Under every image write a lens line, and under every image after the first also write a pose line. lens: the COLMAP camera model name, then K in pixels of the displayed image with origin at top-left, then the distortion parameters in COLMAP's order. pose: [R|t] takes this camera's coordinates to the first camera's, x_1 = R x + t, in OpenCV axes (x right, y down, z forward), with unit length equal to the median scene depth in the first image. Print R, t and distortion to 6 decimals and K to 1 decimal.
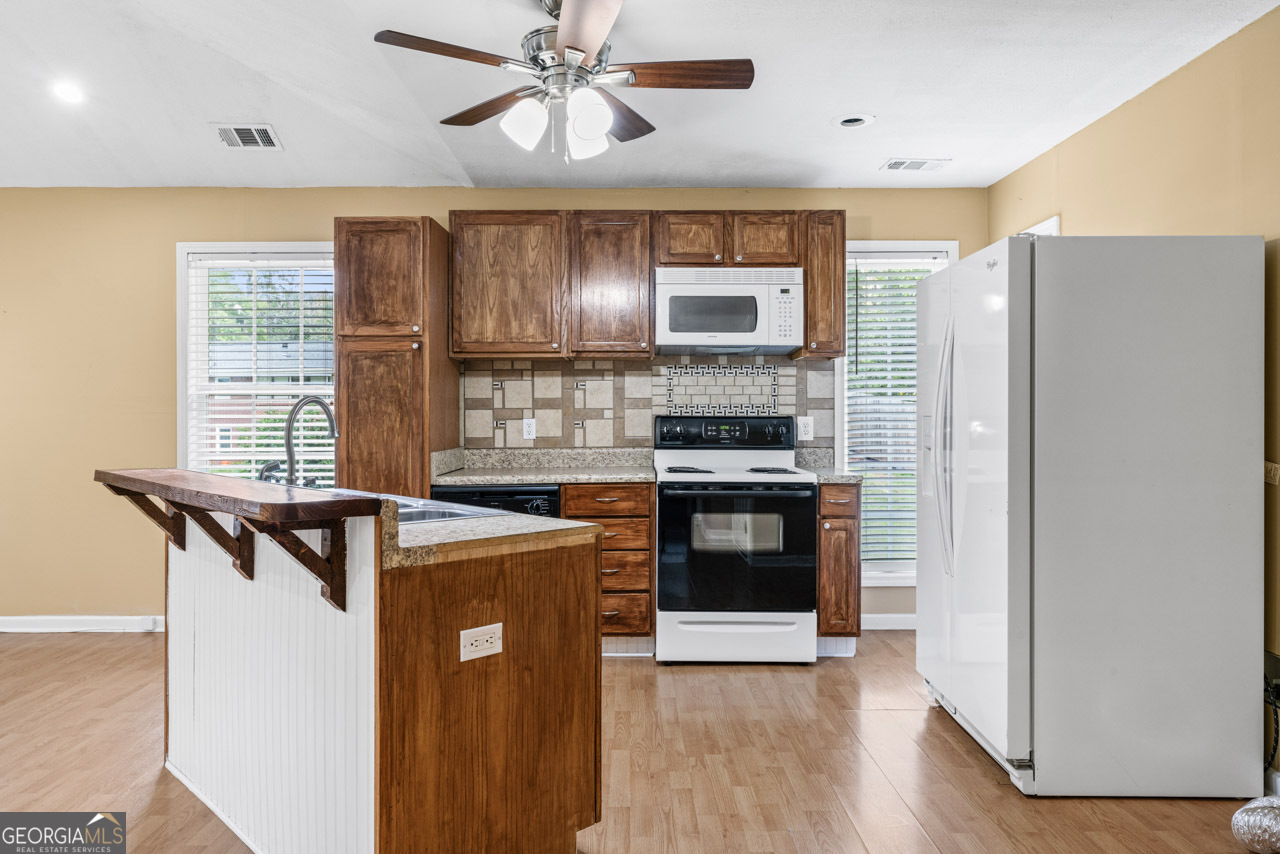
lens RADIAL K [[843.3, 0, 634.4], [0, 843.3, 418.3], [0, 0, 1]] dist [0.001270, -0.002523]
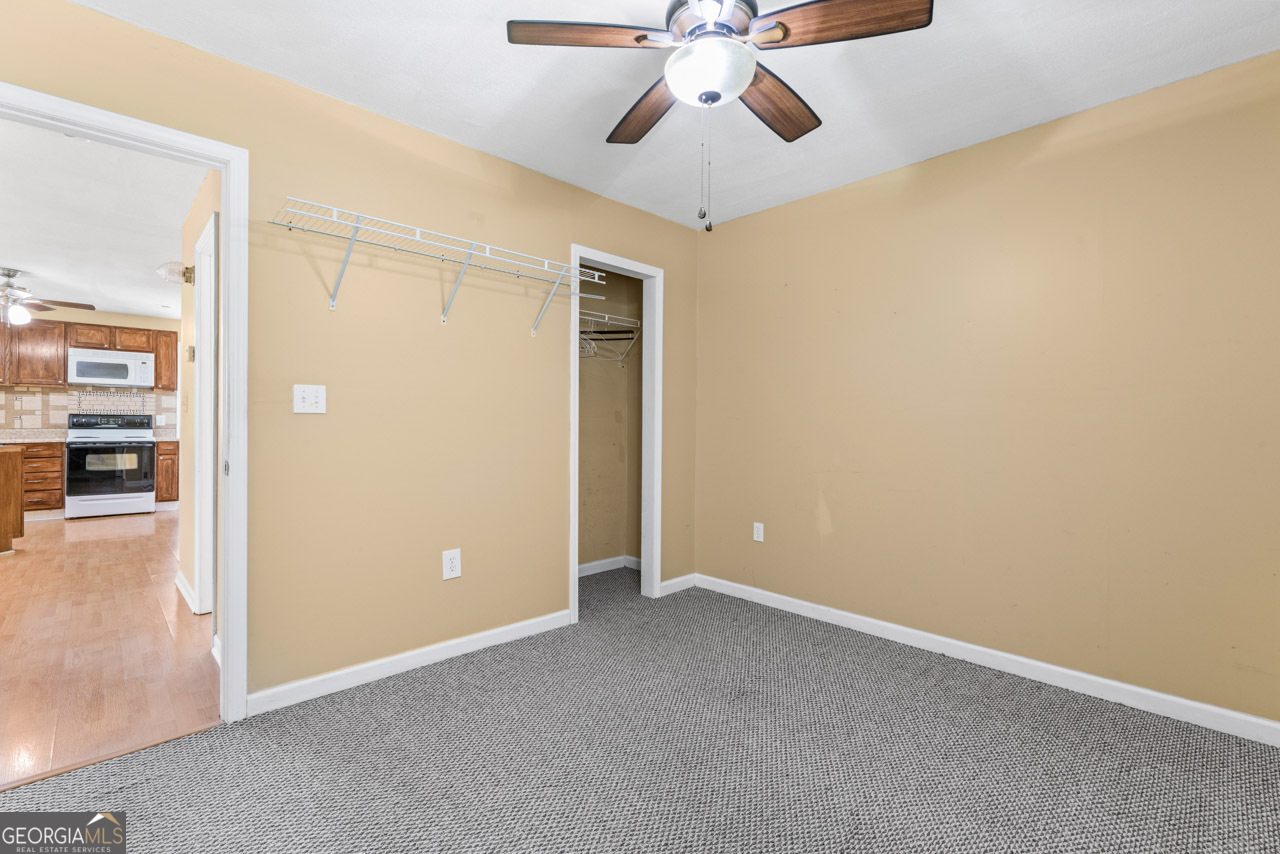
lens RADIAL K [[569.7, 0, 640.6], [0, 569.7, 423.0], [0, 0, 1]] dist [0.000424, 0.000509]
pose [[0.727149, 0.004585, 0.686465, 0.092089], [-0.006983, 0.999975, 0.000718, 0.009794], [-0.686445, -0.005315, 0.727163, -1.150657]]
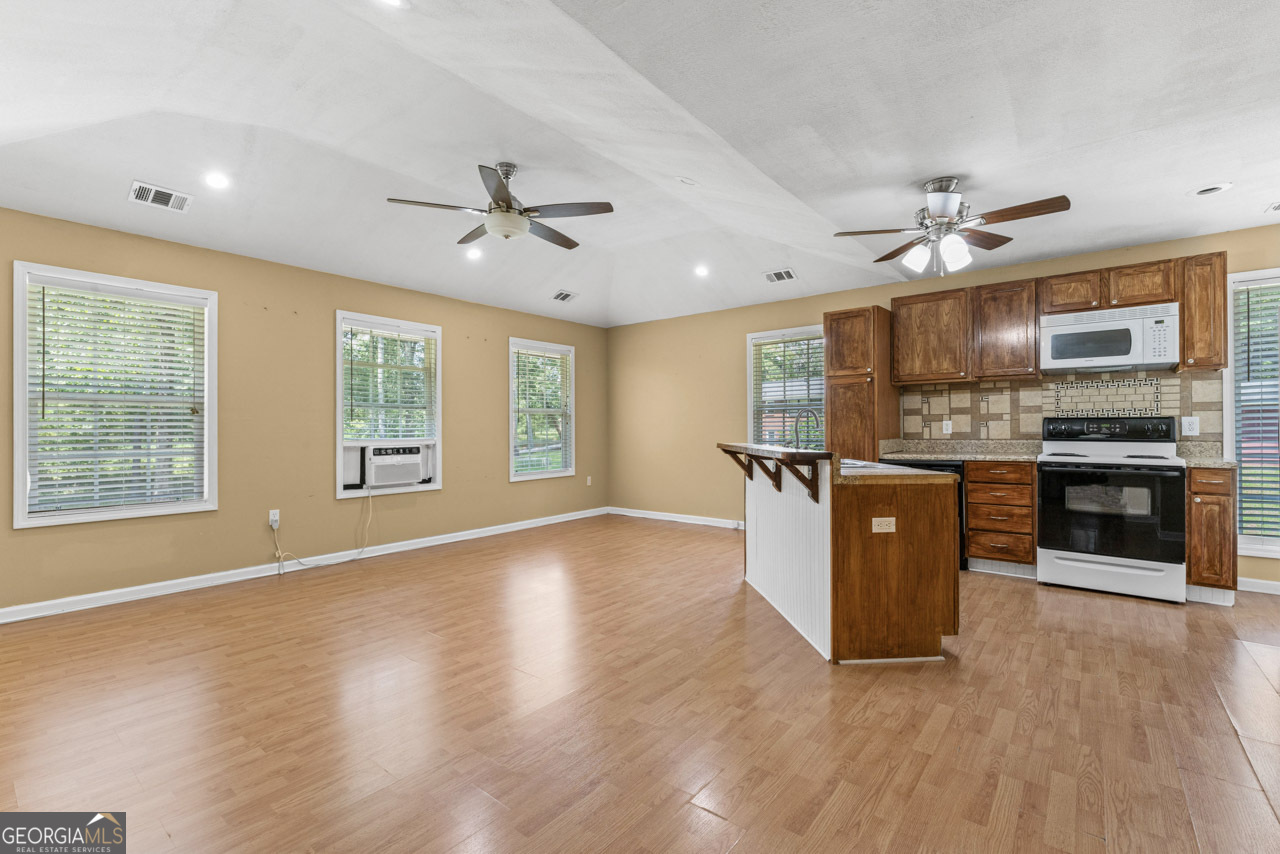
lens RADIAL K [[563.2, 0, 637.7], [0, 563.2, 426.0], [0, 0, 1]] dist [-0.000907, 0.000365]
pose [[0.774321, -0.004975, -0.632774, 0.101788], [0.004568, 0.999987, -0.002273, 0.010771], [0.632777, -0.001130, 0.774333, -0.201229]]
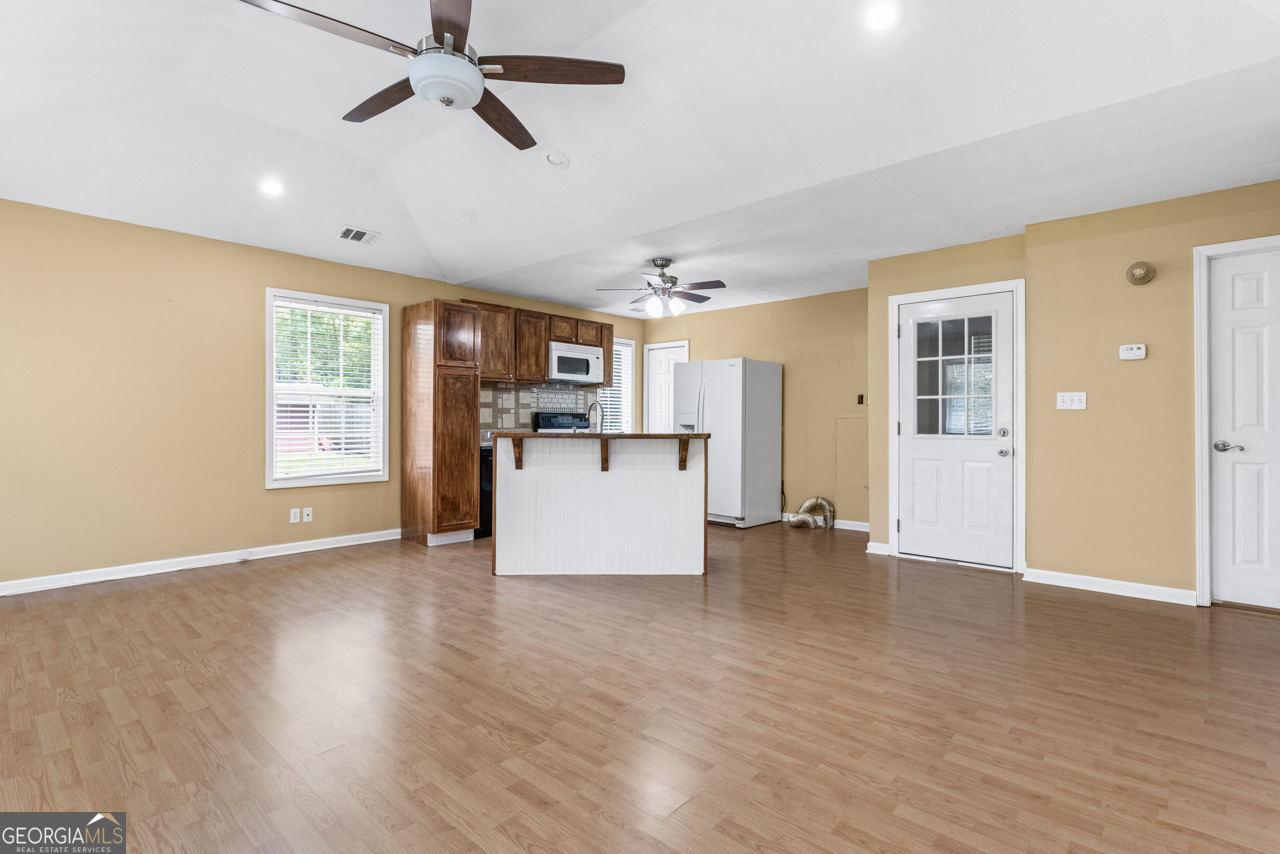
lens RADIAL K [[608.3, 0, 640.0], [0, 608.3, 427.0], [0, 0, 1]] dist [-0.004148, 0.000001]
pose [[0.673322, -0.003646, 0.739340, -0.941233], [-0.003665, 0.999959, 0.008269, 0.020327], [-0.739340, -0.008277, 0.673281, -0.180424]]
